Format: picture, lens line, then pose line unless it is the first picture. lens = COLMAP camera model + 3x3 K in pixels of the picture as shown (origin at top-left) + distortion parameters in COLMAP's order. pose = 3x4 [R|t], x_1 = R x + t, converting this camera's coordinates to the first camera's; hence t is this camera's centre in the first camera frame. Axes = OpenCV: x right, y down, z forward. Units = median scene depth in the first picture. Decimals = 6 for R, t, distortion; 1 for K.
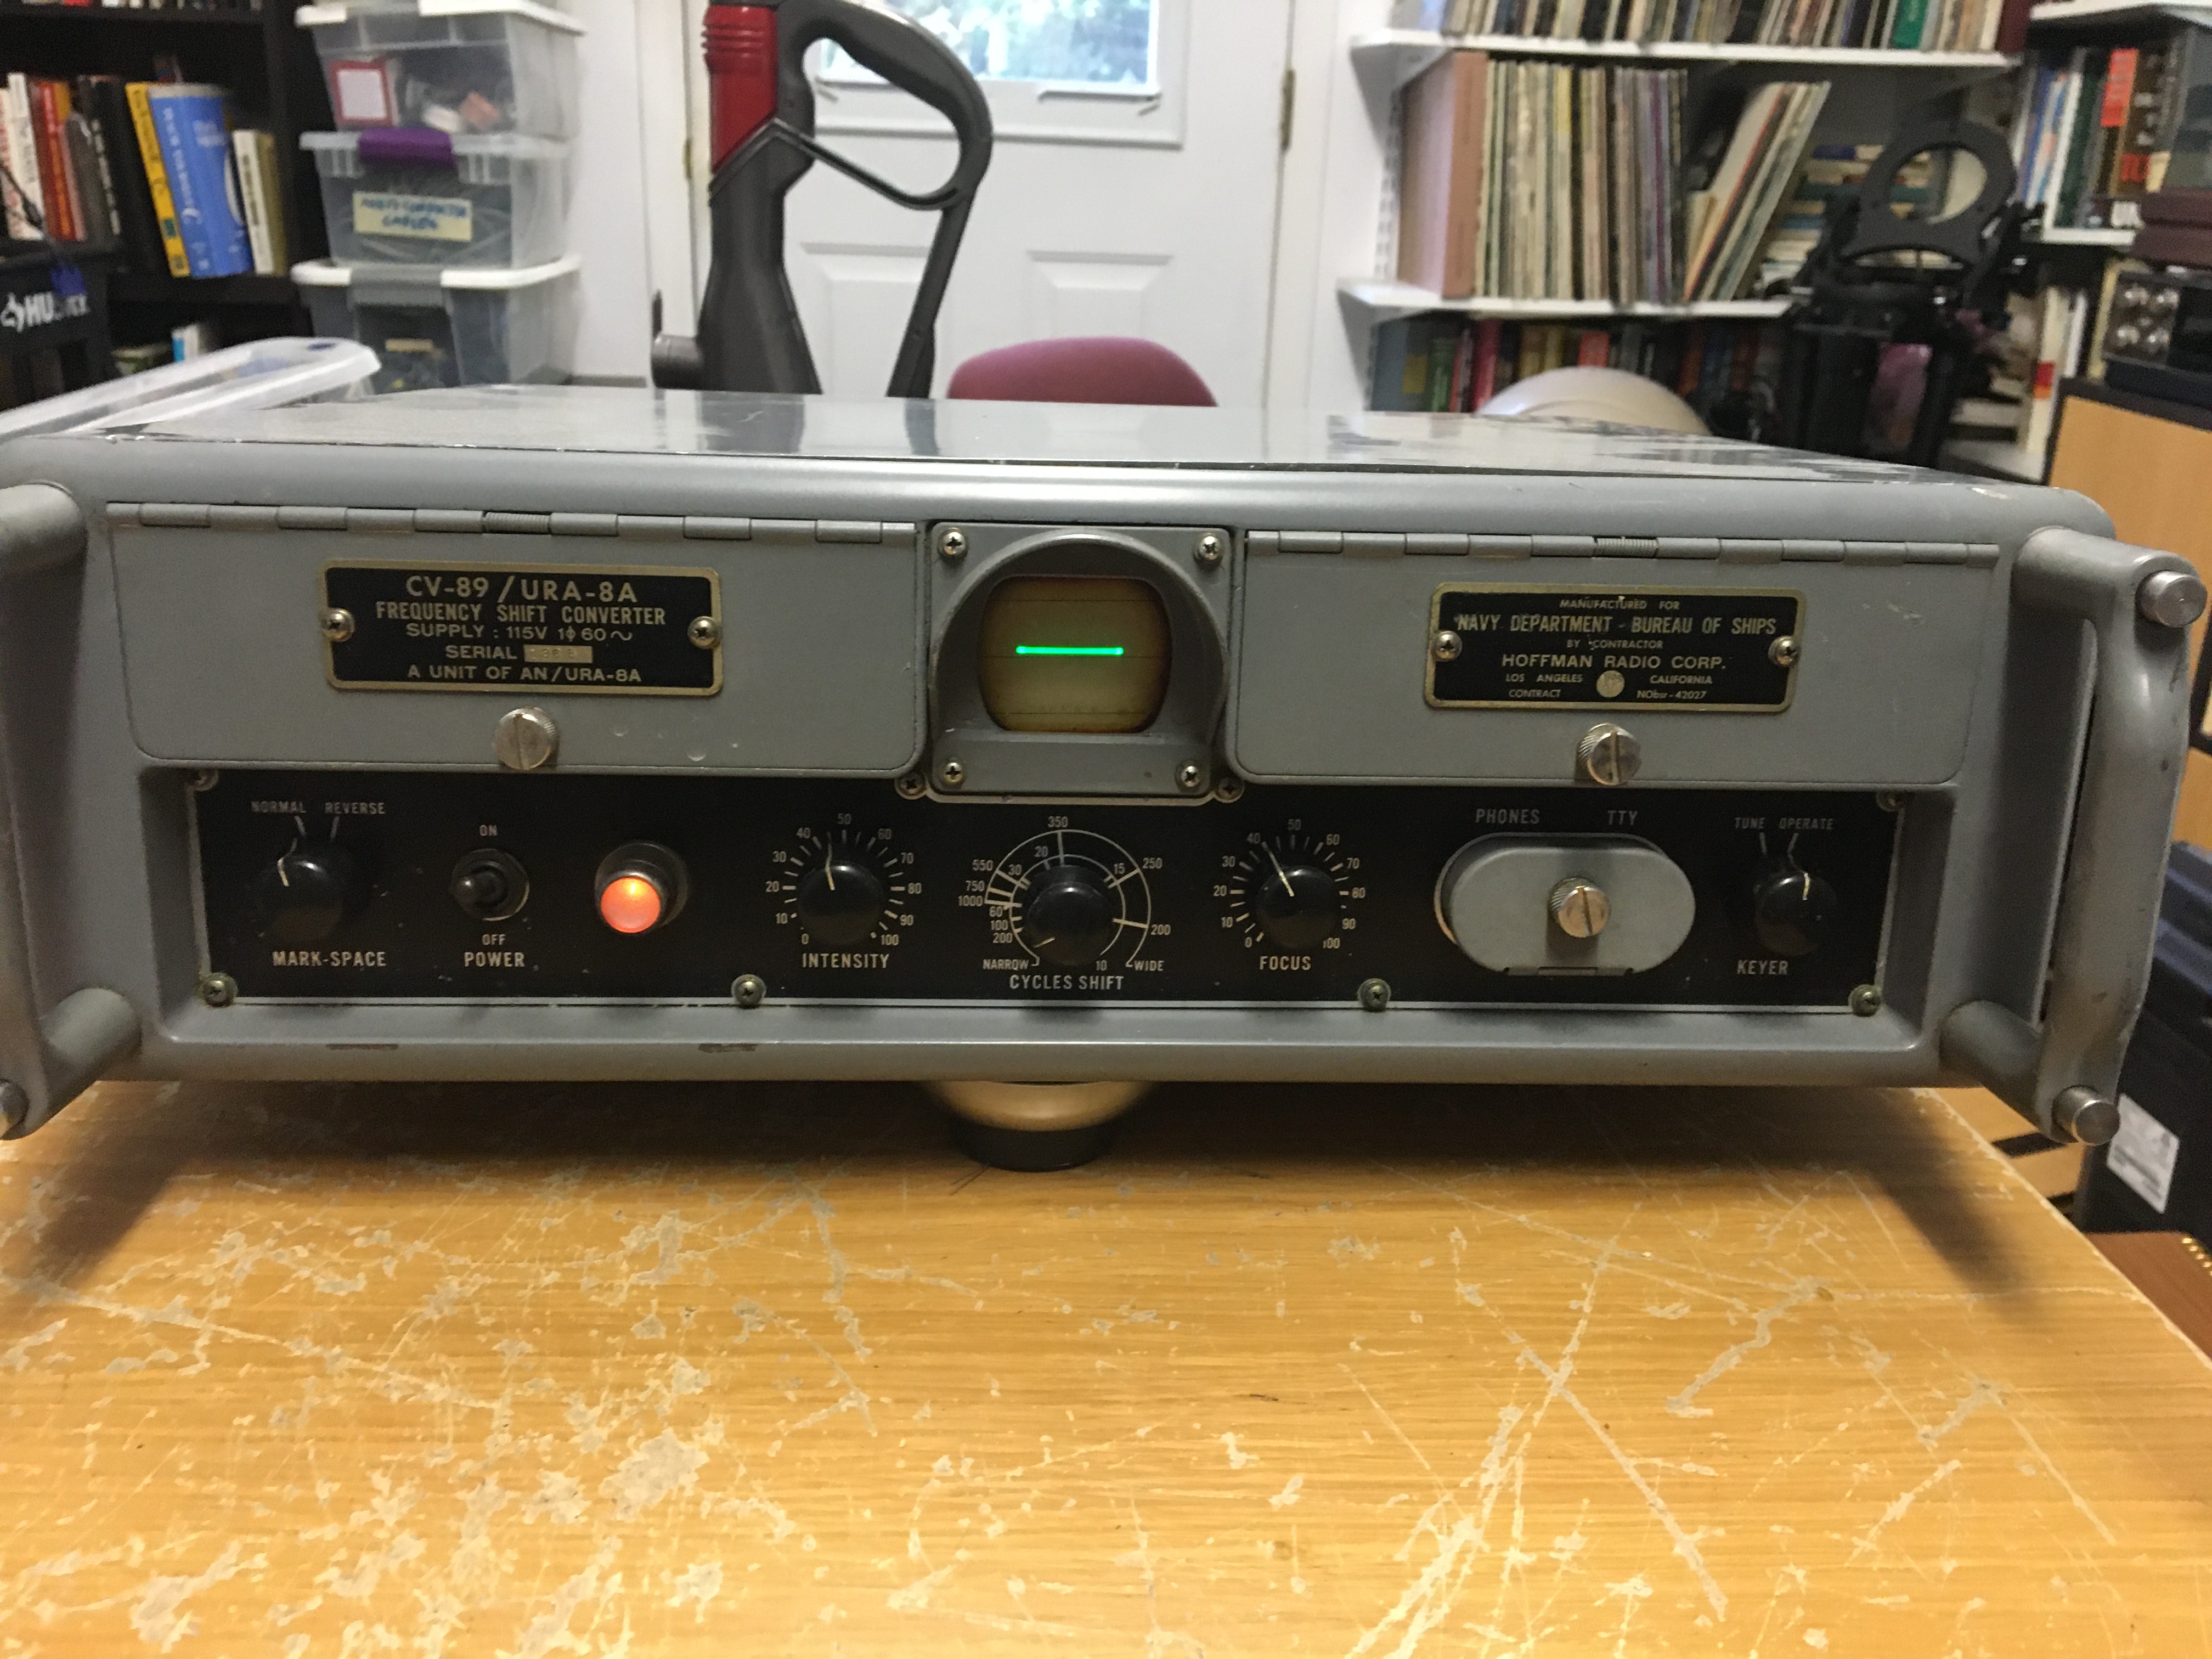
lens RADIAL K [[2070.9, 0, 1109.8], [0, 2070.9, 831.6], [0, 0, 1]] dist [-0.014215, 0.000000]
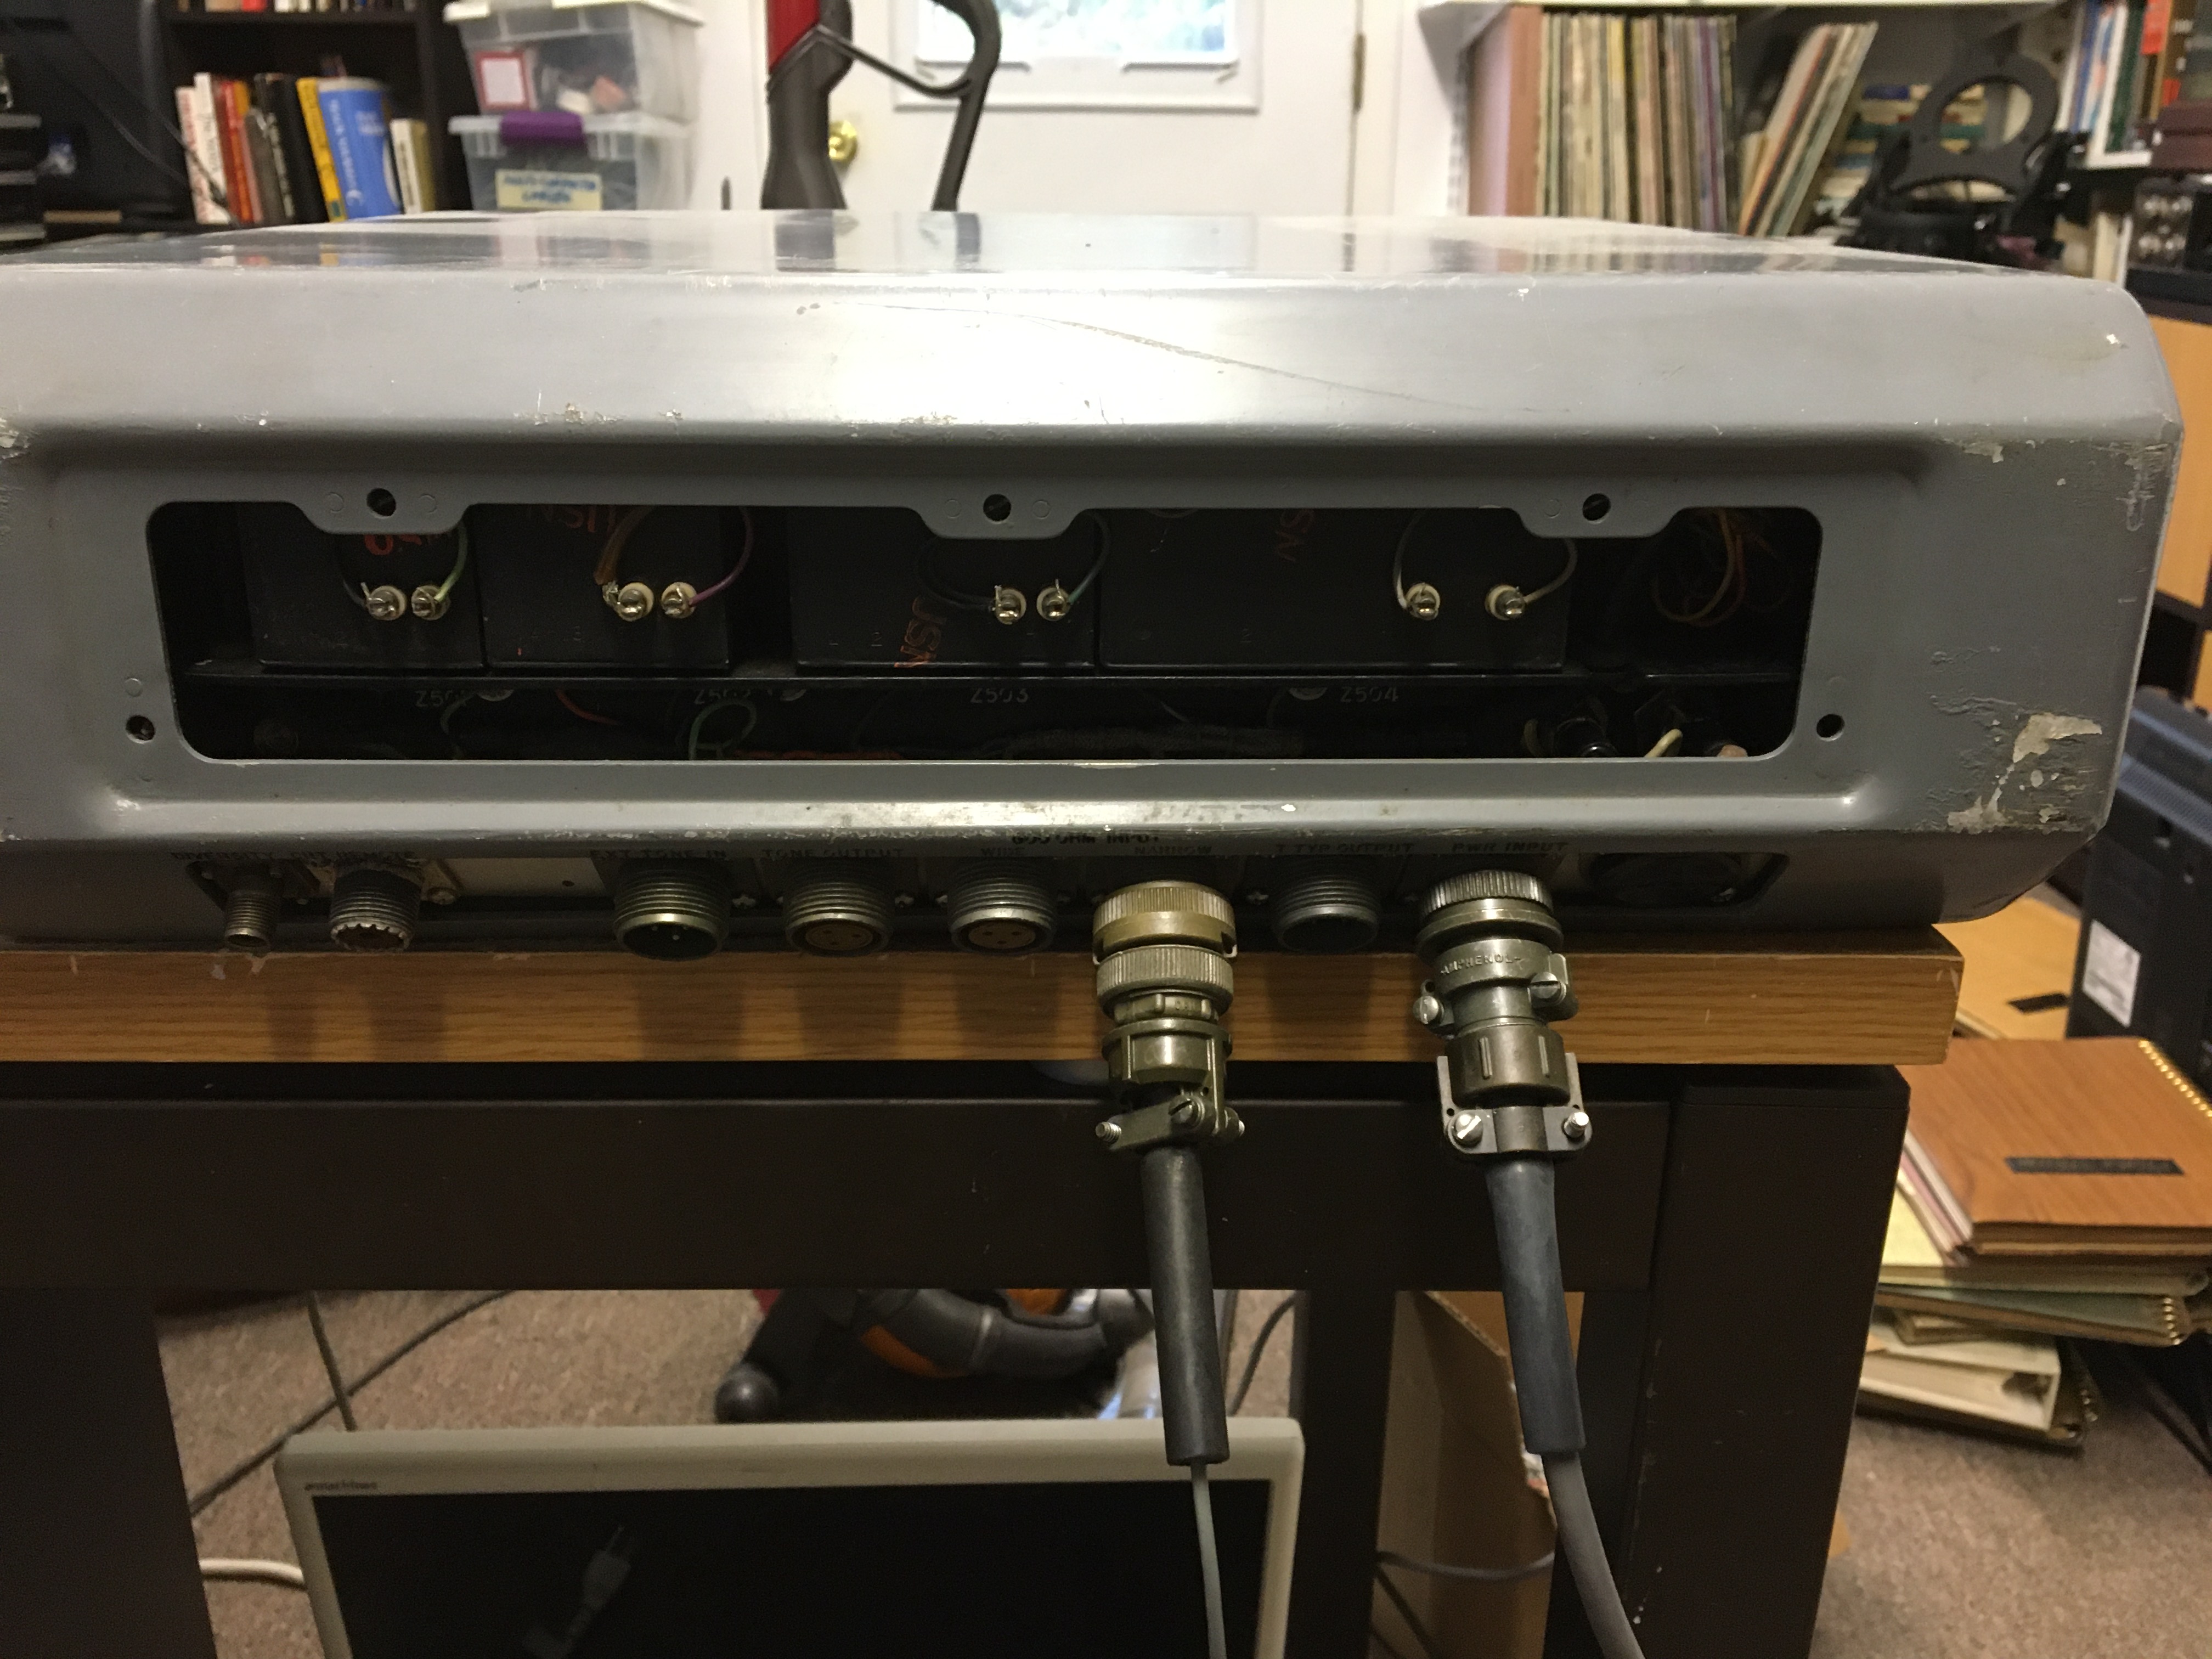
lens RADIAL K [[2070.9, 0, 1087.3], [0, 2070.9, 833.1], [0, 0, 1]] dist [-0.014215, 0.000000]
pose [[0.996768, -0.009605, -0.079761, 0.218575], [0.009225, 0.999944, -0.005129, 0.342299], [0.079805, 0.004376, 0.996801, -0.492187]]
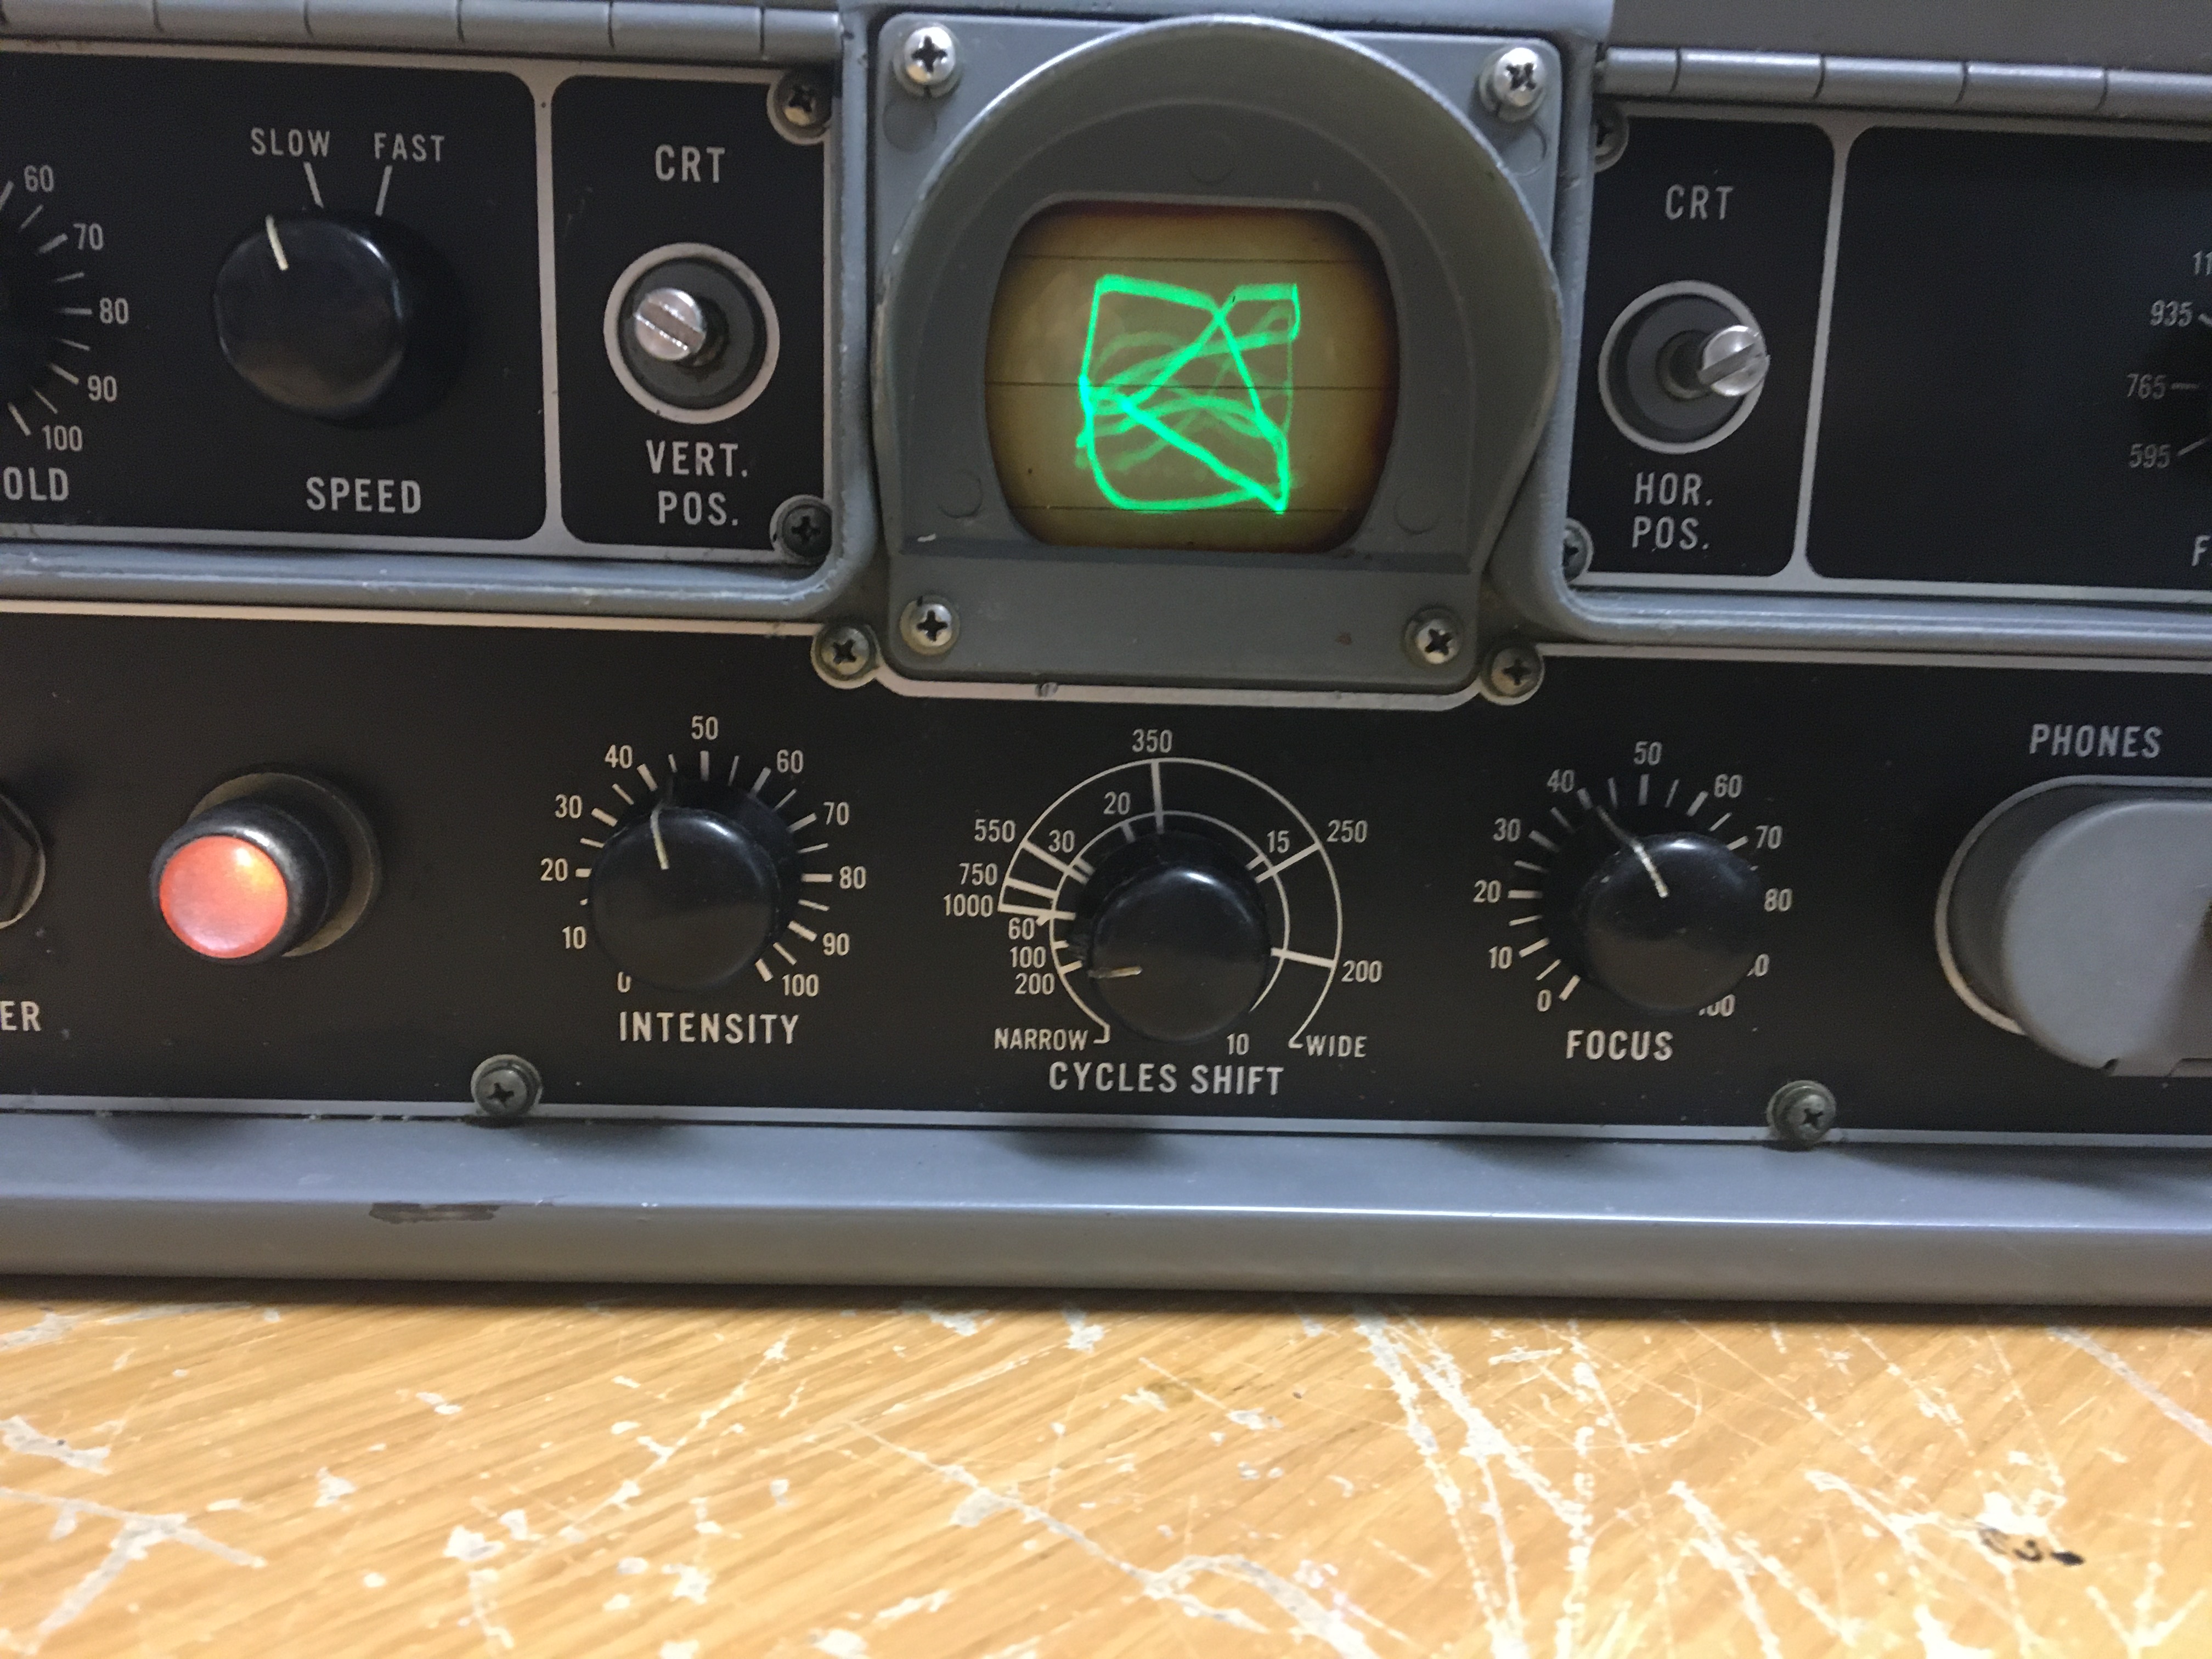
lens RADIAL K [[2070.9, 0, 1108.4], [0, 2070.9, 813.7], [0, 0, 1]] dist [-0.014215, 0.000000]
pose [[0.999608, 0.009755, -0.026238, -0.021792], [-0.011180, 0.998439, -0.054725, 0.036923], [0.025663, 0.054997, 0.998157, 0.505436]]
